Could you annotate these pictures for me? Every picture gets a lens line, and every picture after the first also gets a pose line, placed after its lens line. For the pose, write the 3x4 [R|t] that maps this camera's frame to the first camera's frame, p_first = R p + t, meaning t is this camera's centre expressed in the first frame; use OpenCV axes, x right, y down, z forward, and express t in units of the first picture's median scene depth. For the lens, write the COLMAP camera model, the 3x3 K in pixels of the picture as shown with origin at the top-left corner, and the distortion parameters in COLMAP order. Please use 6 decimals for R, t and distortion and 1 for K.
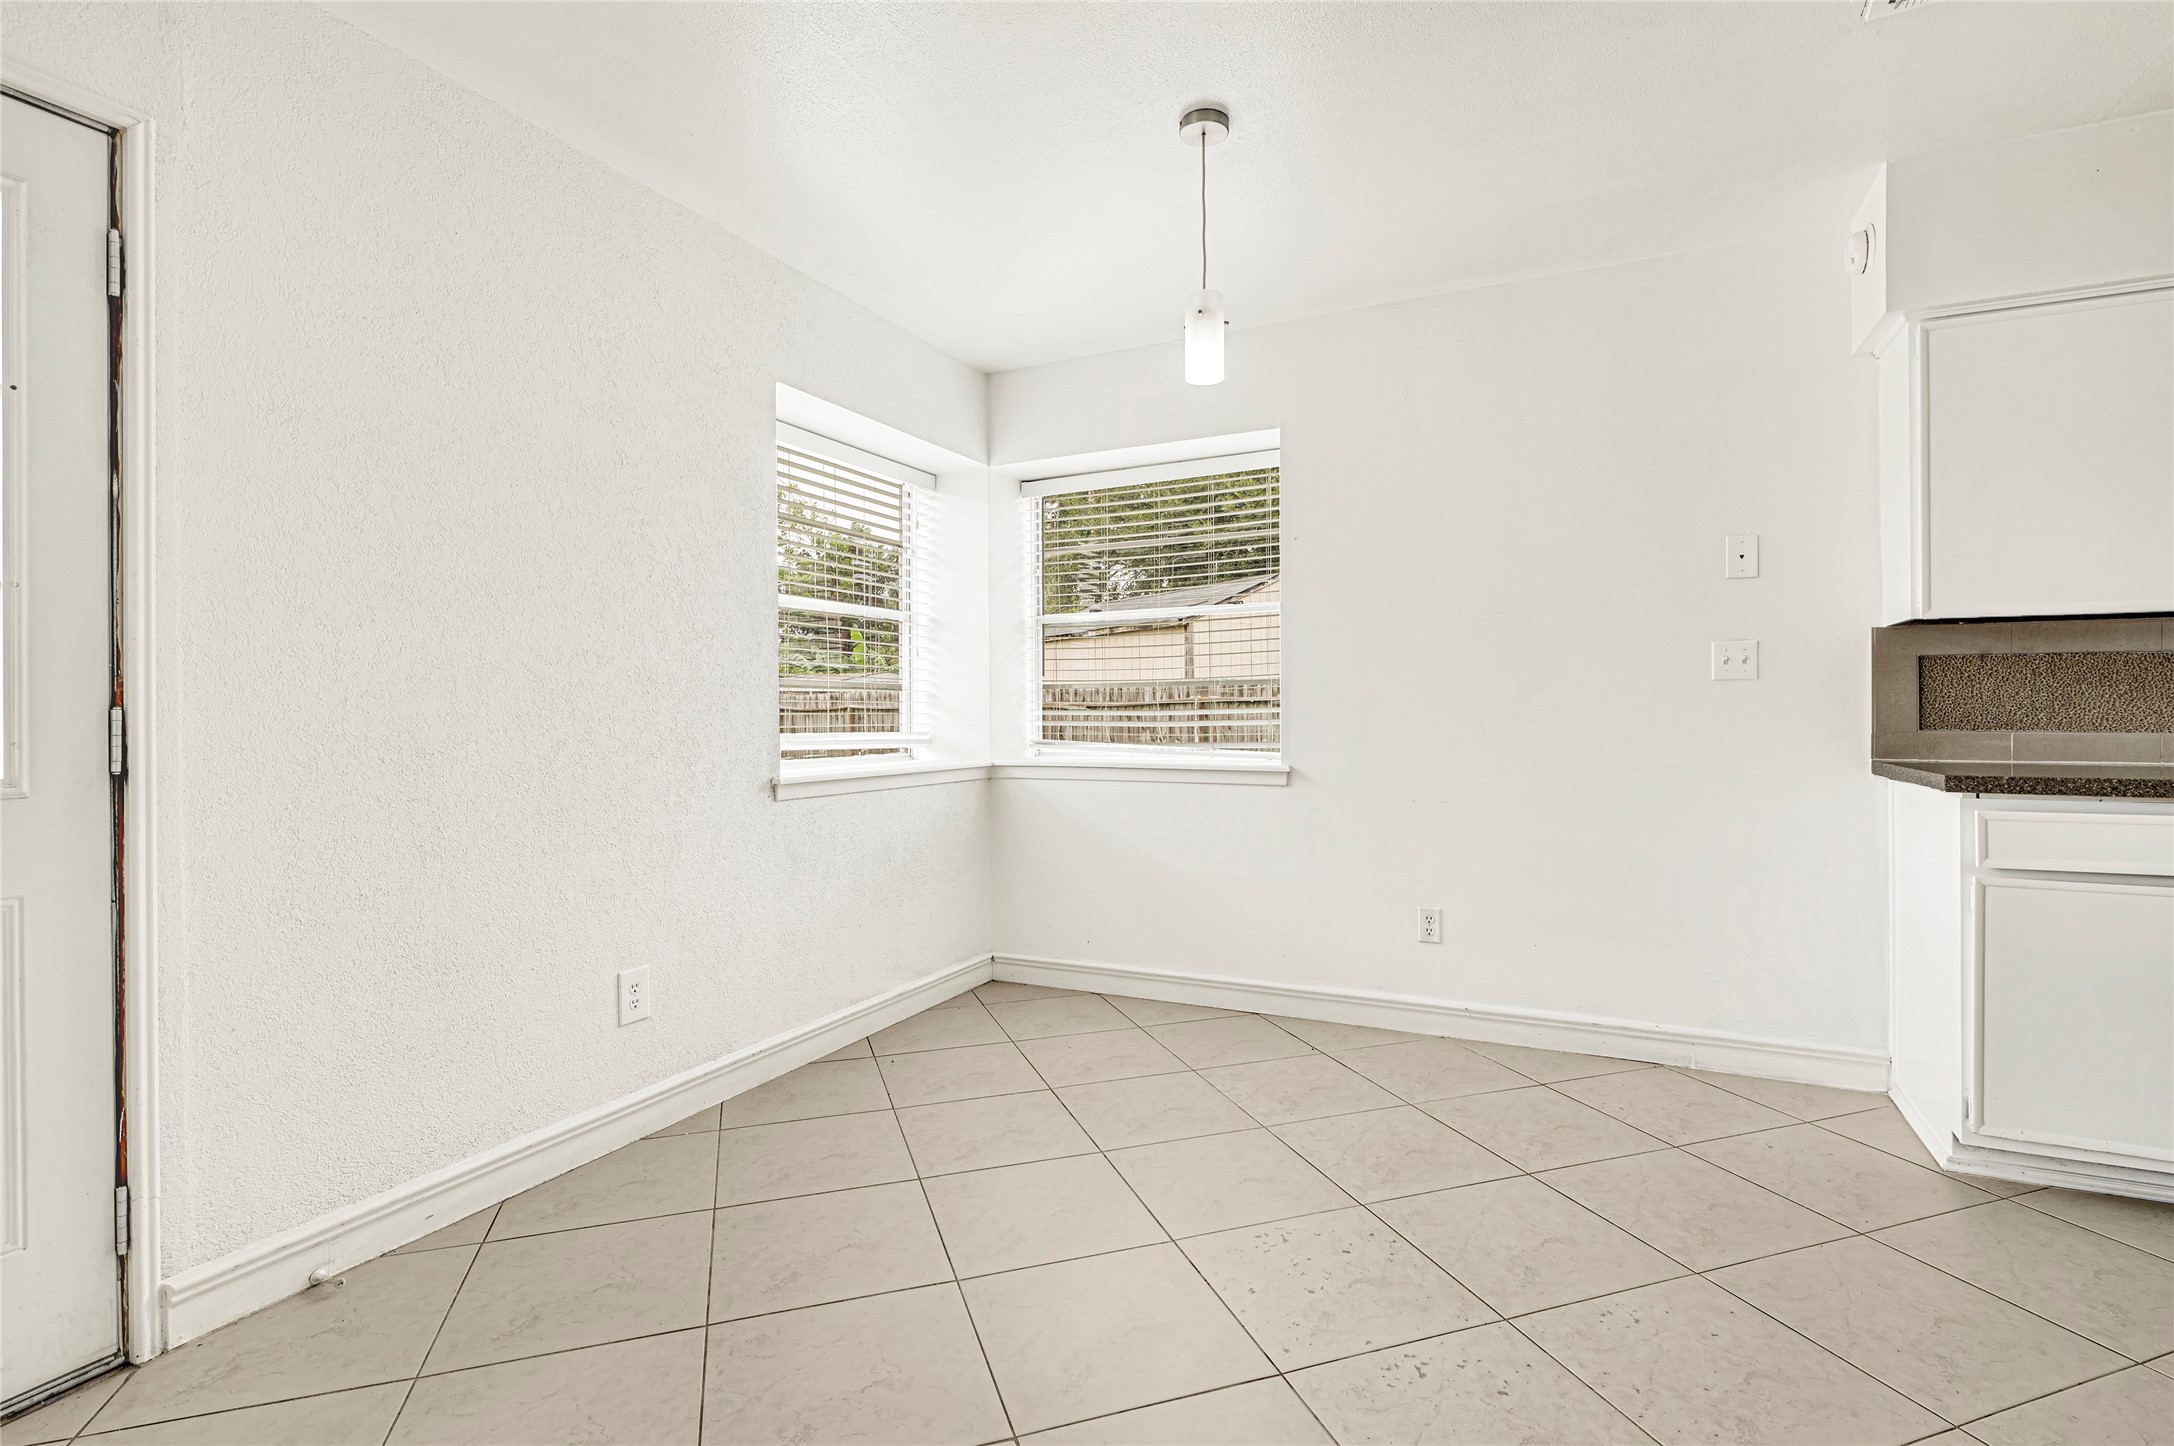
lens RADIAL K [[1011.6, 0, 1089.1], [0, 1011.6, 713.1], [0, 0, 1]] dist [-0.003503, -0.001201]
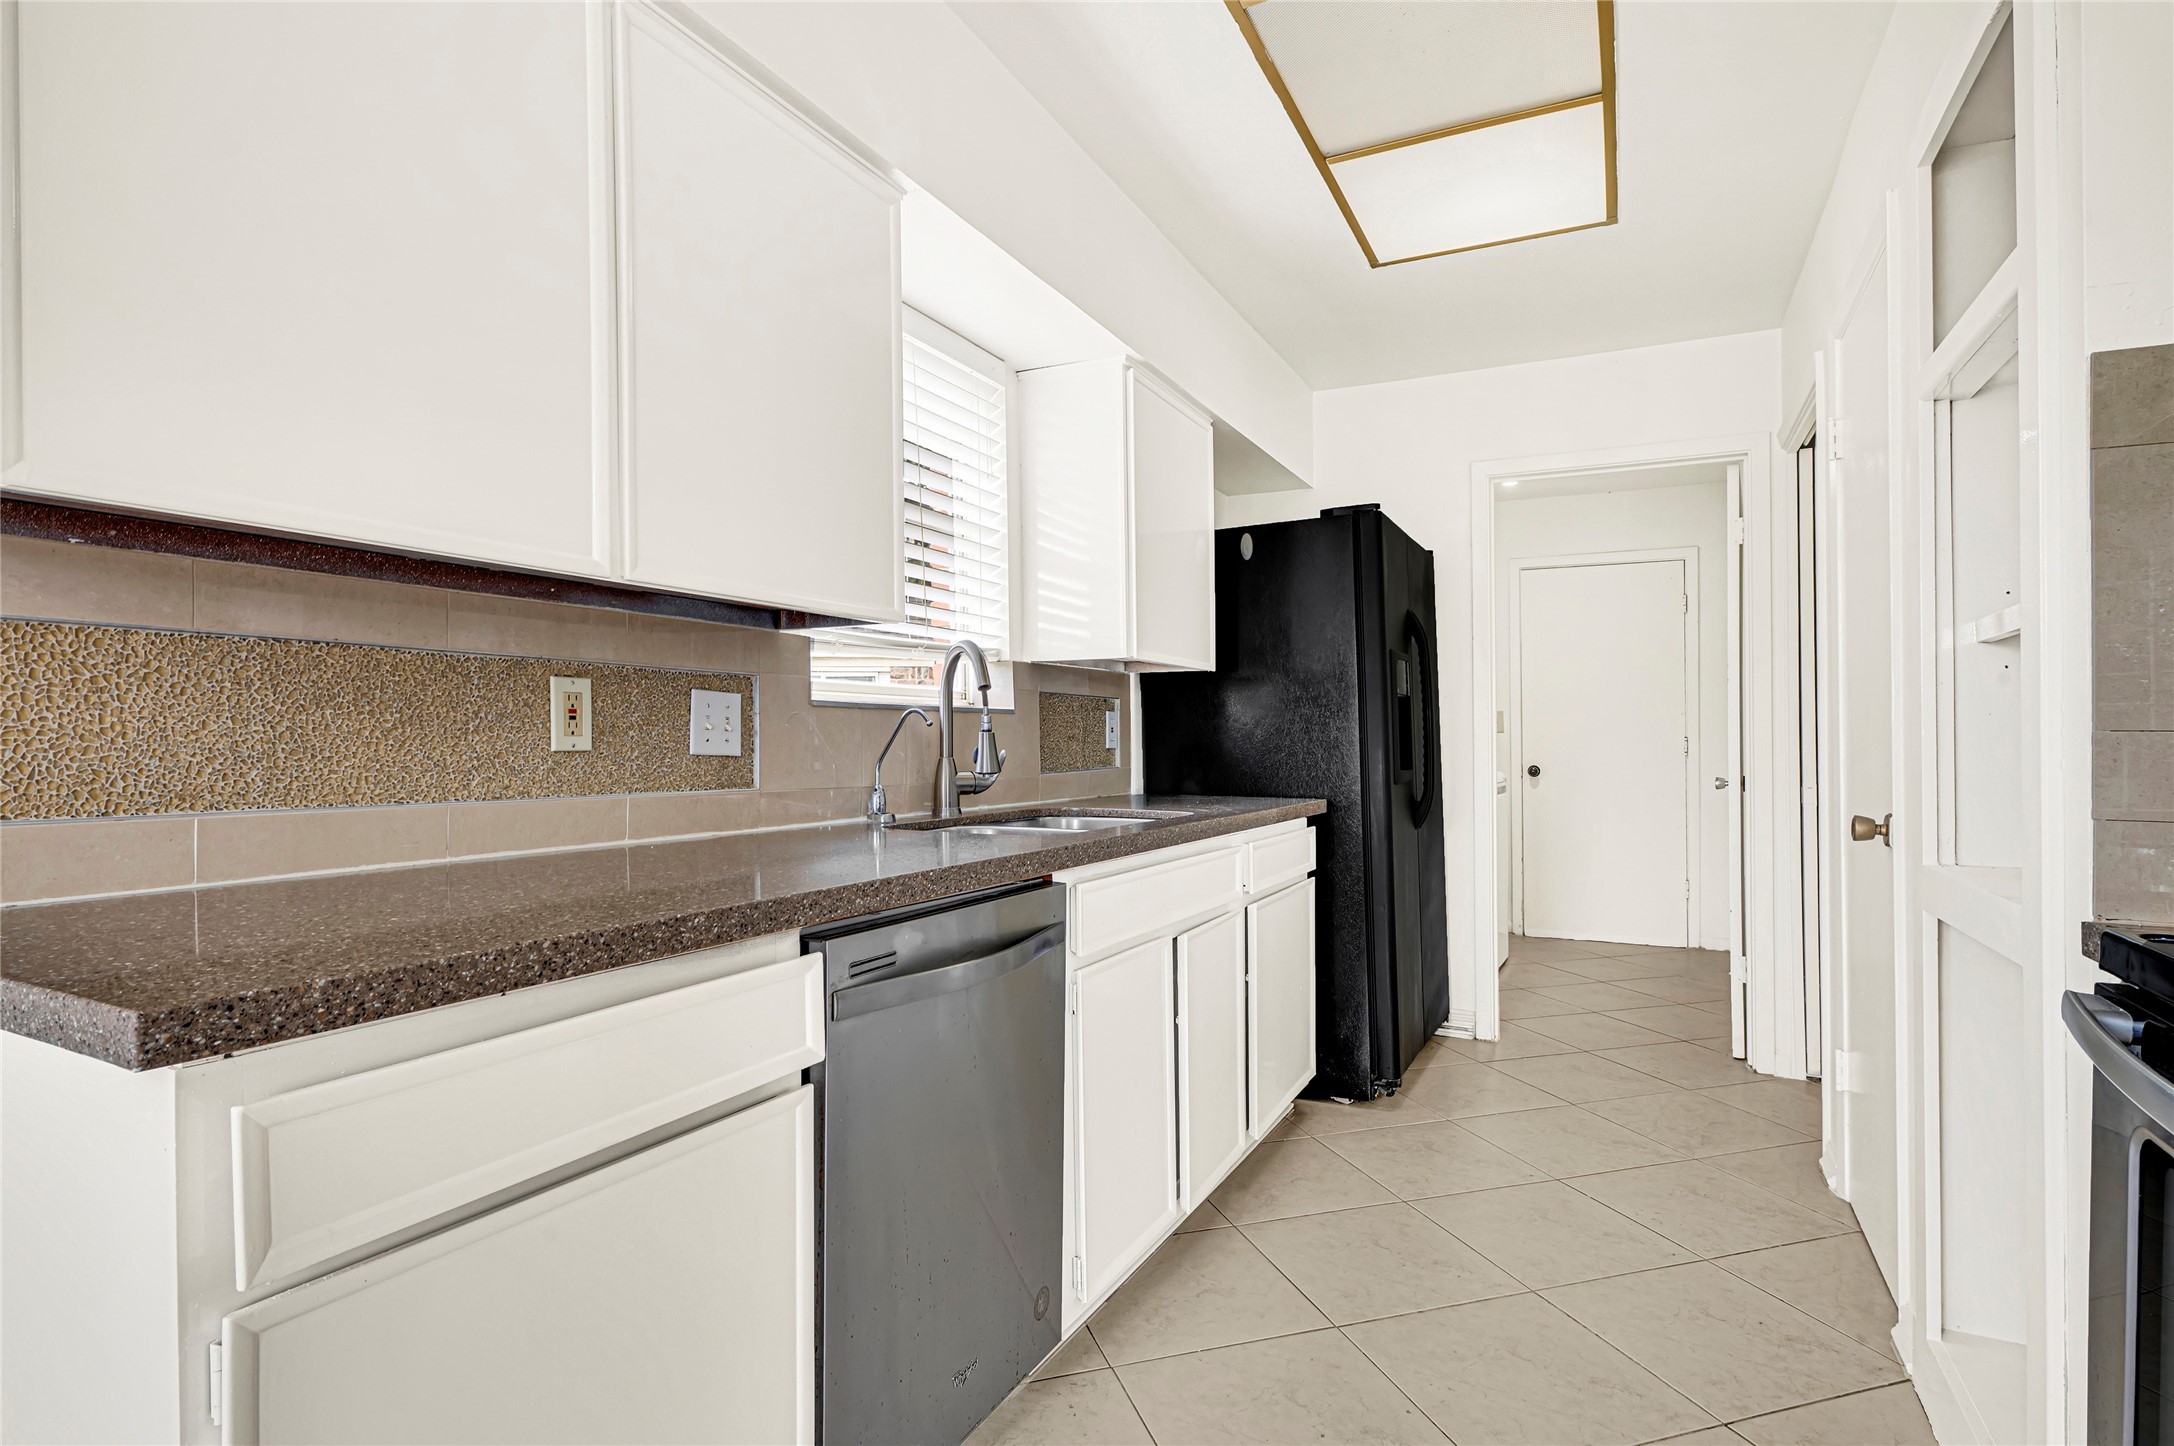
lens RADIAL K [[1083.6, 0, 1084.5], [0, 1083.6, 748.3], [0, 0, 1]] dist [-0.002772, -0.000505]
pose [[0.013480, -0.005931, 0.999892, 0.467606], [0.001680, 0.999981, 0.005909, -0.011624], [-0.999908, 0.001600, 0.013490, 0.621059]]
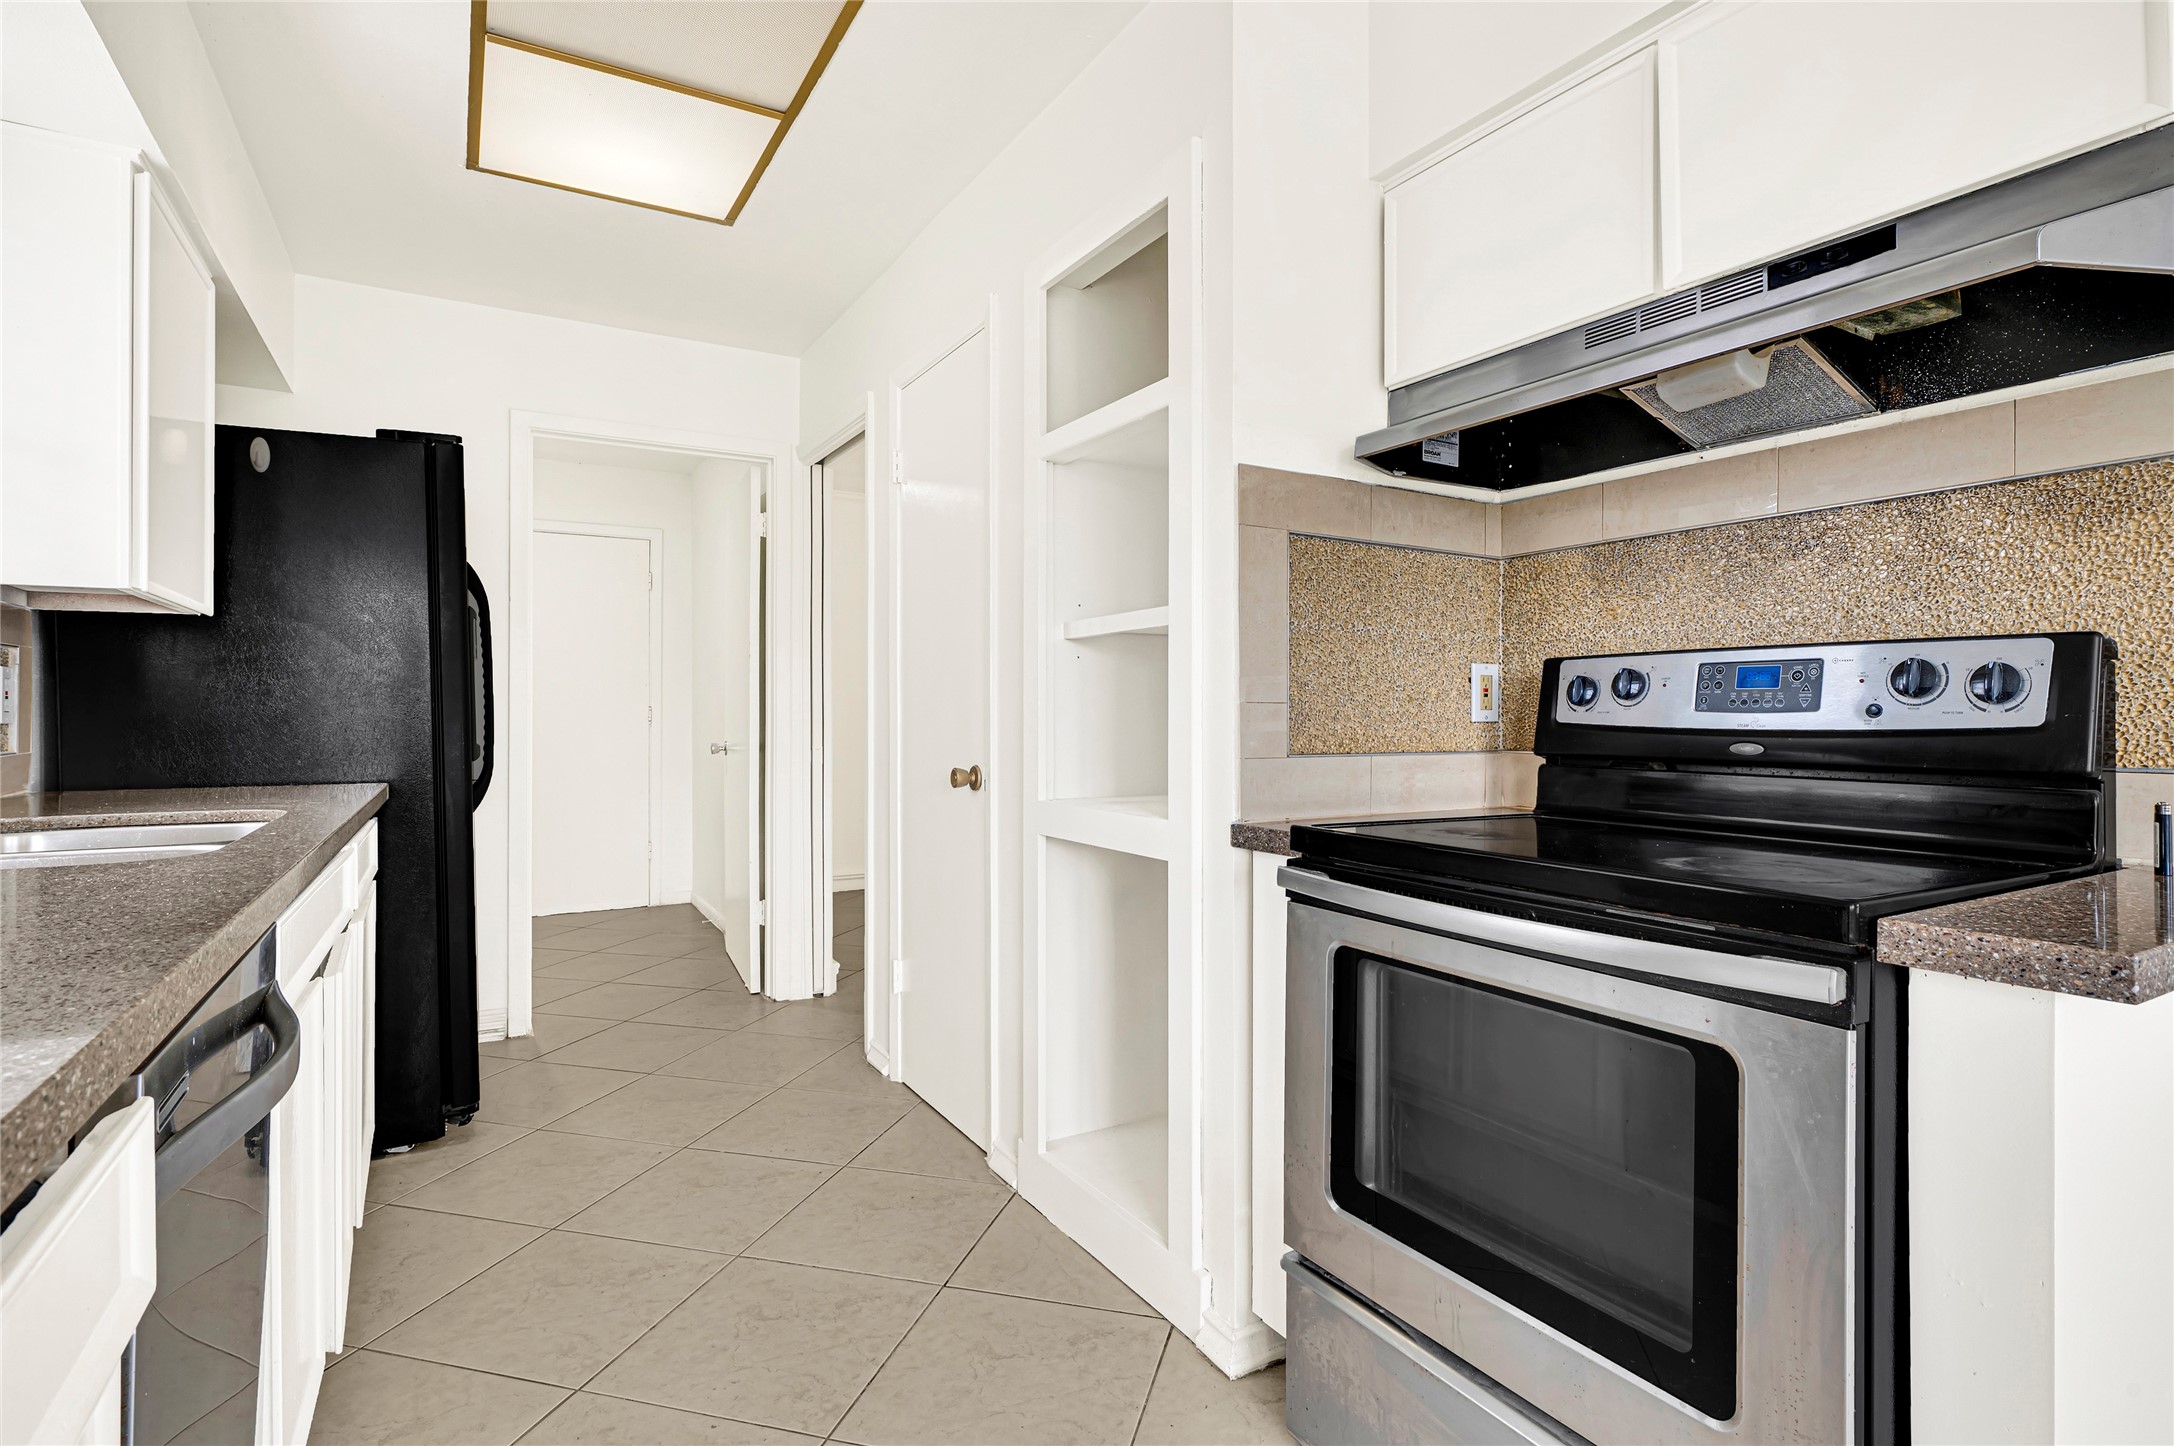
lens RADIAL K [[1077.9, 0, 1087.0], [0, 1077.9, 689.3], [0, 0, 1]] dist [-0.005147, -0.001780]
pose [[-0.834303, 0.014487, 0.551116, 0.996845], [0.006817, 0.999849, -0.015964, -0.016999], [-0.551264, -0.009562, -0.834276, 1.432502]]
